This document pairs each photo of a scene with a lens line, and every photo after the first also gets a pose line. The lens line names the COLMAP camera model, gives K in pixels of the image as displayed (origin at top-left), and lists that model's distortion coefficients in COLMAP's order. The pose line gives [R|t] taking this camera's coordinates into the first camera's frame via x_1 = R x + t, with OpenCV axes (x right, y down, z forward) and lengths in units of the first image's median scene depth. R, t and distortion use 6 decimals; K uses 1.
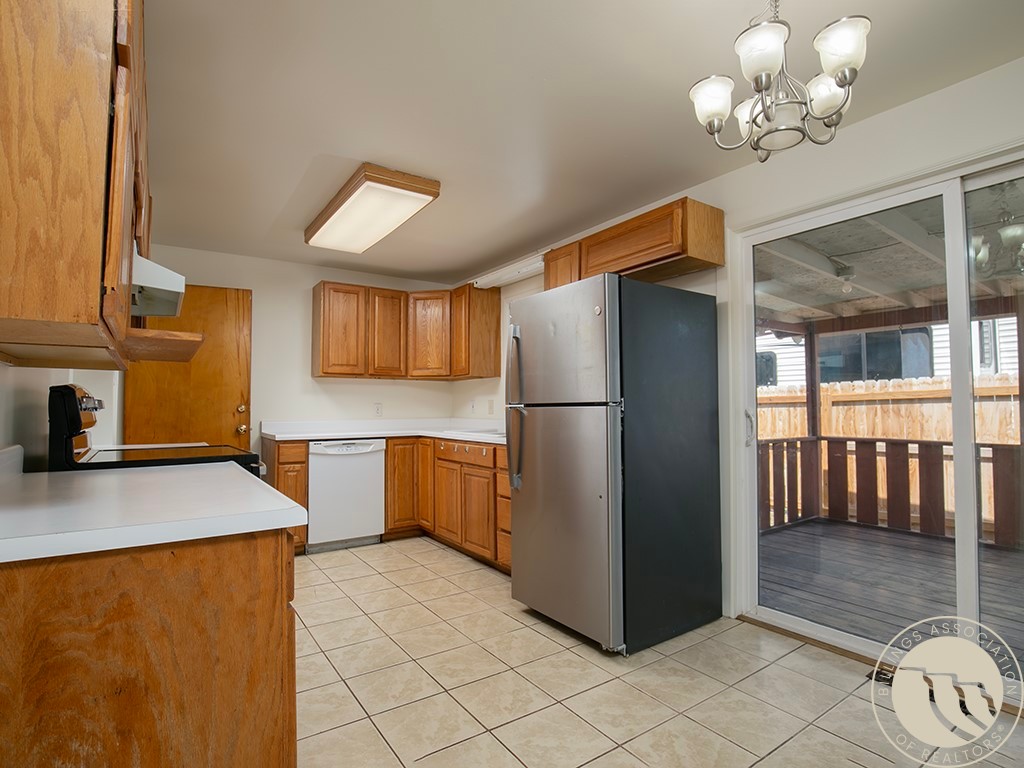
lens RADIAL K [[535.7, 0, 517.0], [0, 535.7, 383.4], [0, 0, 1]] dist [-0.035256, 0.000976]
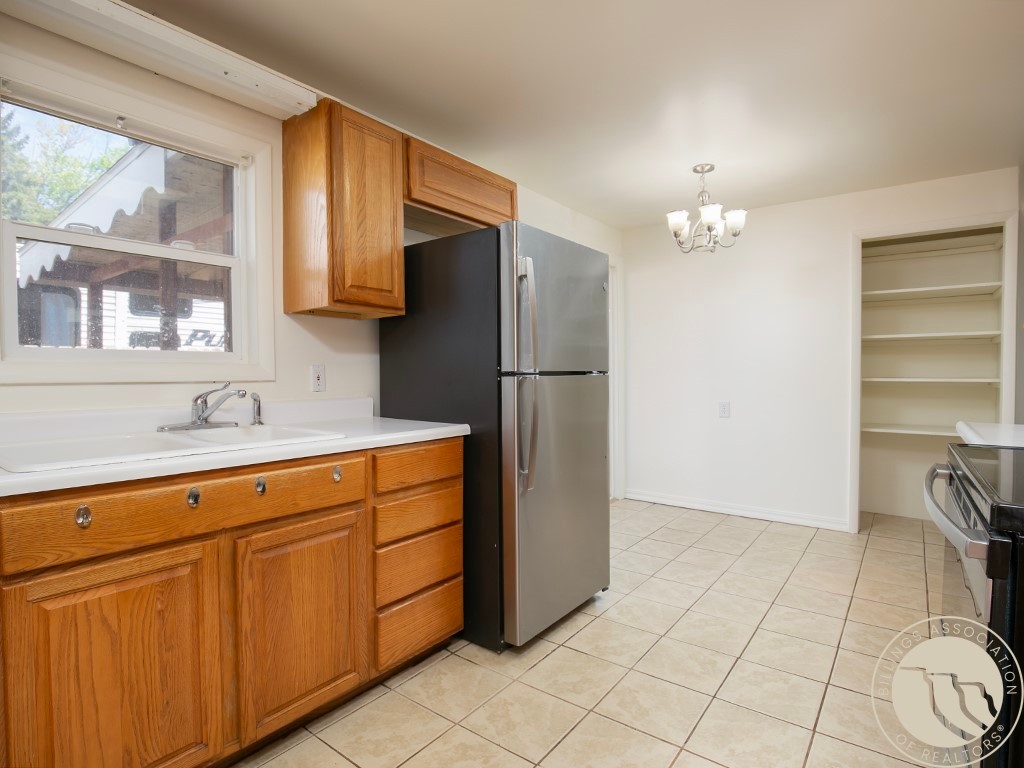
lens RADIAL K [[535.7, 0, 514.5], [0, 535.7, 383.4], [0, 0, 1]] dist [-0.035256, 0.000976]
pose [[-0.320469, -0.010788, 0.947197, -0.628409], [-0.037914, 0.999280, -0.001447, 0.052494], [-0.946500, -0.036376, -0.320648, 1.166826]]
